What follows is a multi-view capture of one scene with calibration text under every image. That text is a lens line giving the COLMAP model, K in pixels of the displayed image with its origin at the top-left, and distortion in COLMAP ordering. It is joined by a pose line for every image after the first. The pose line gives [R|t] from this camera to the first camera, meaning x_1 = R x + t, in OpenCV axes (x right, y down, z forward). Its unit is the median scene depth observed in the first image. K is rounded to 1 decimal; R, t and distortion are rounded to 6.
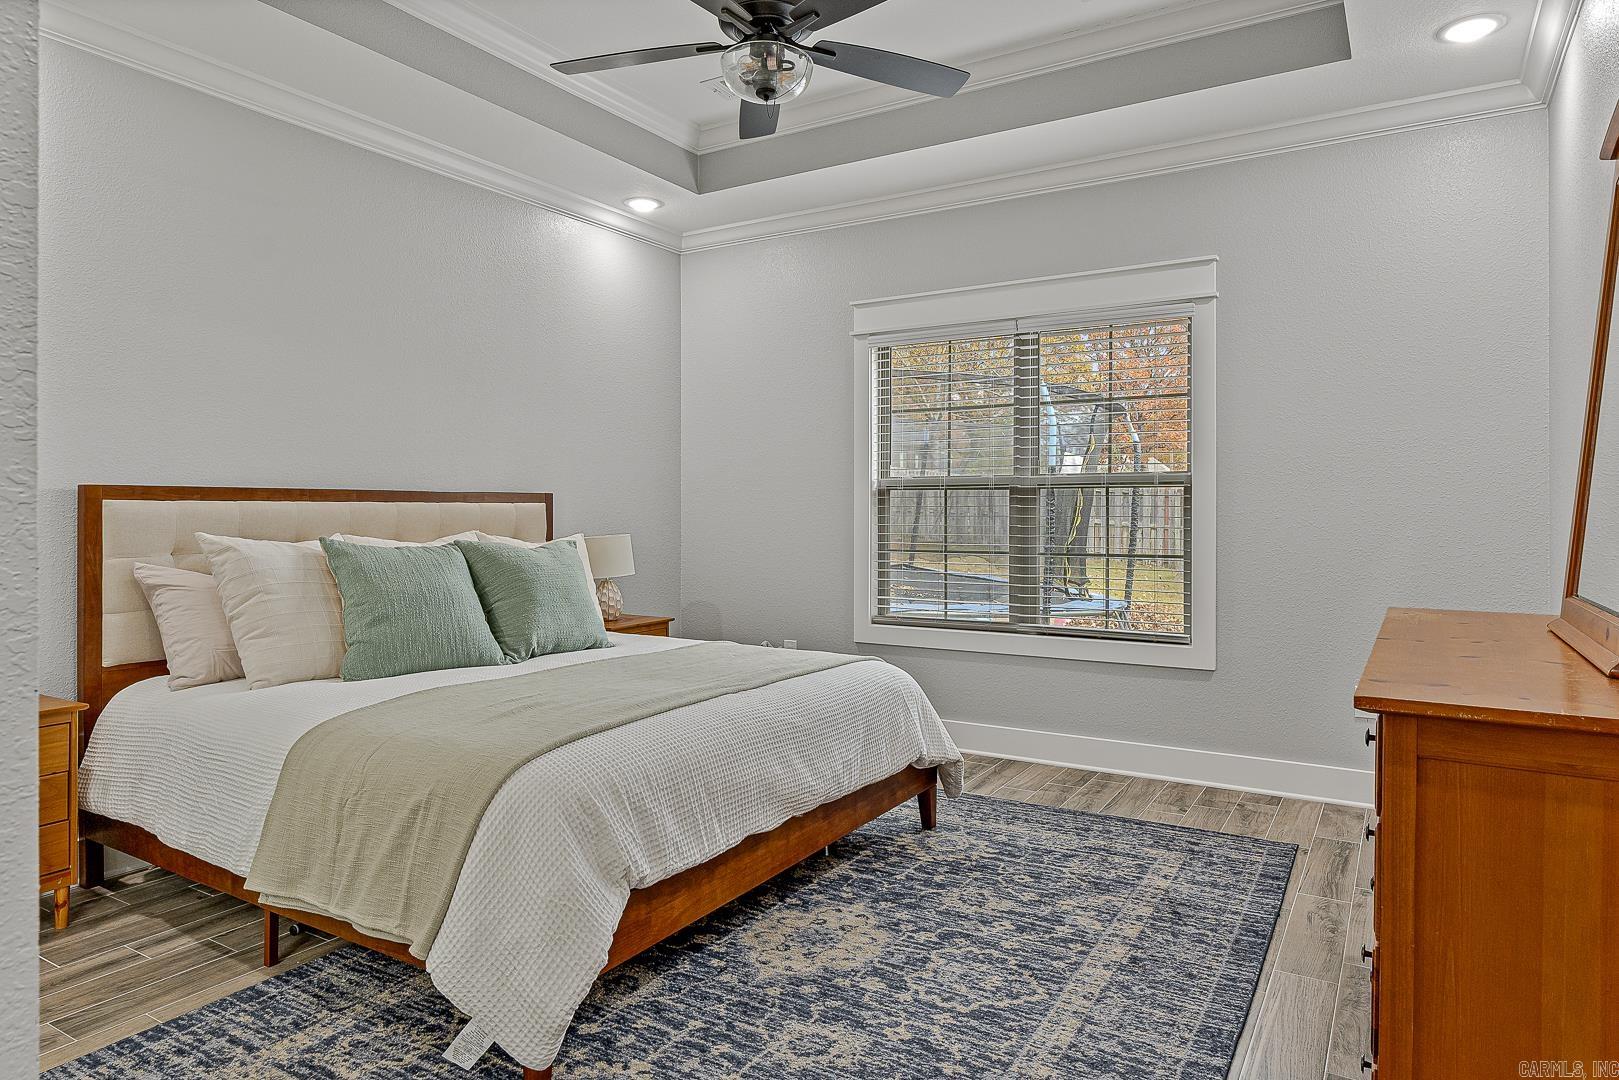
lens RADIAL K [[973.7, 0, 810.4], [0, 973.7, 521.1], [0, 0, 1]] dist [0.000436, -0.000147]
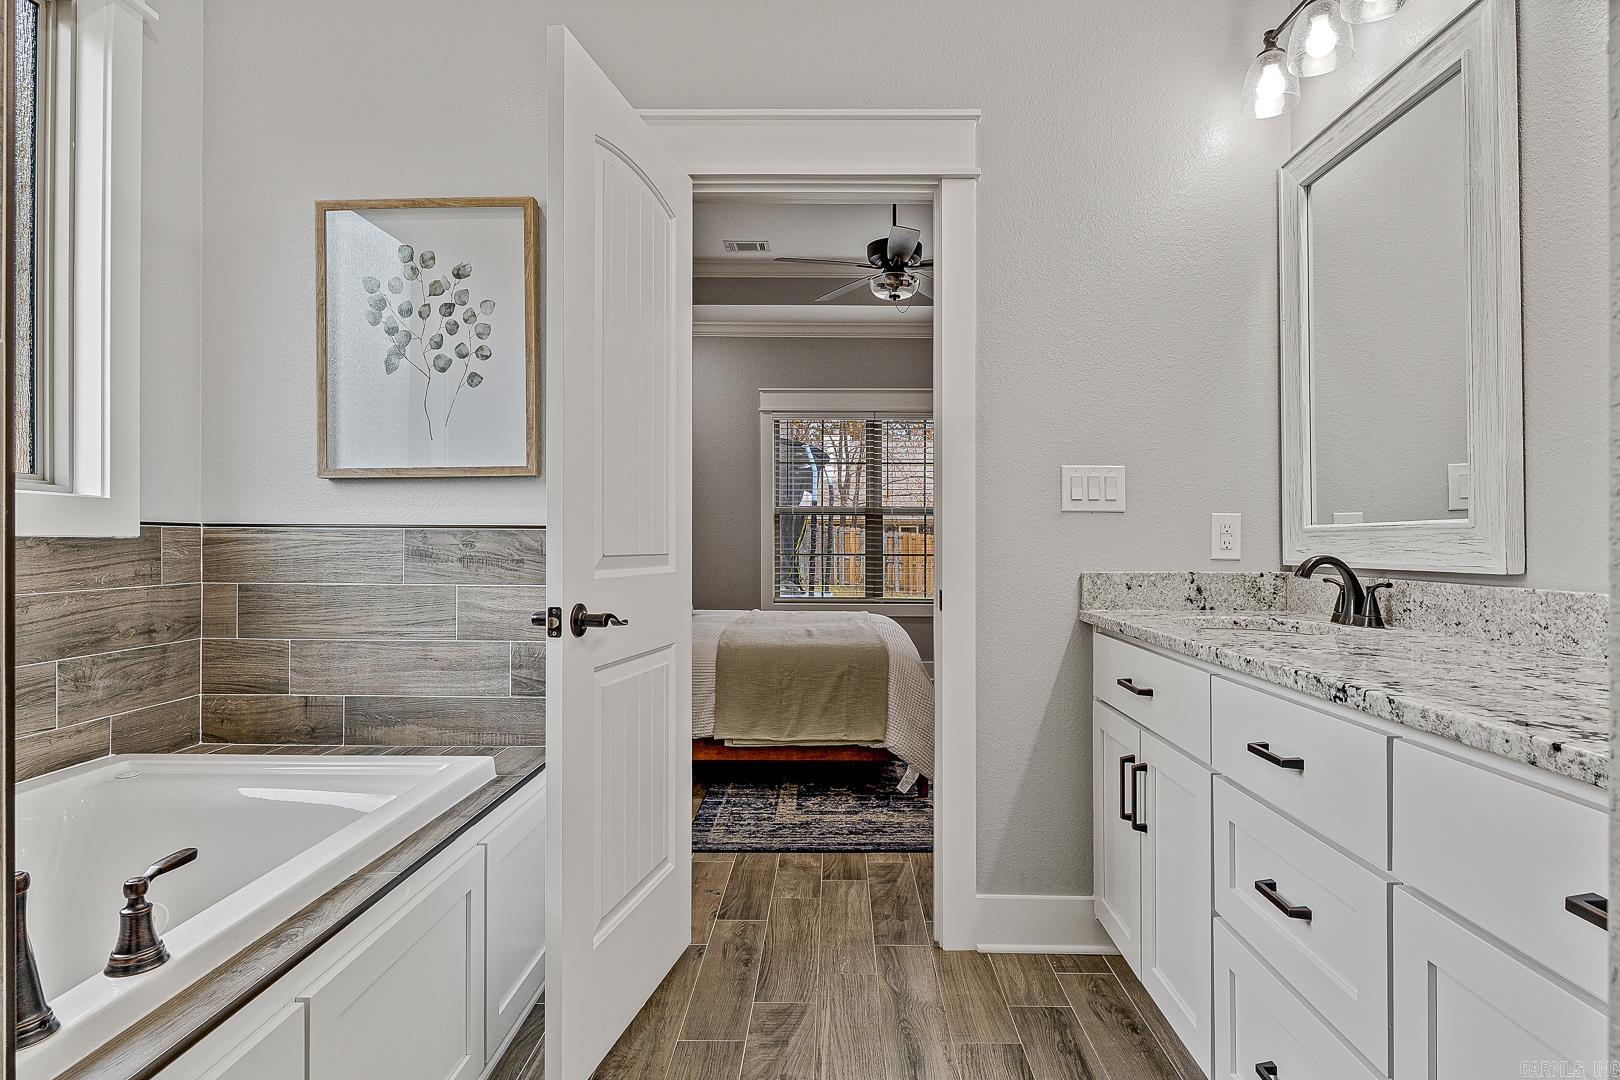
lens RADIAL K [[847.0, 0, 810.0], [0, 847.0, 540.0], [0, 0, 1]] dist [-0.000097, -0.000005]
pose [[0.865749, 0.005392, 0.500449, -1.210982], [-0.001495, 0.999965, -0.008188, 0.041797], [-0.500476, 0.006340, 0.865727, -0.378146]]
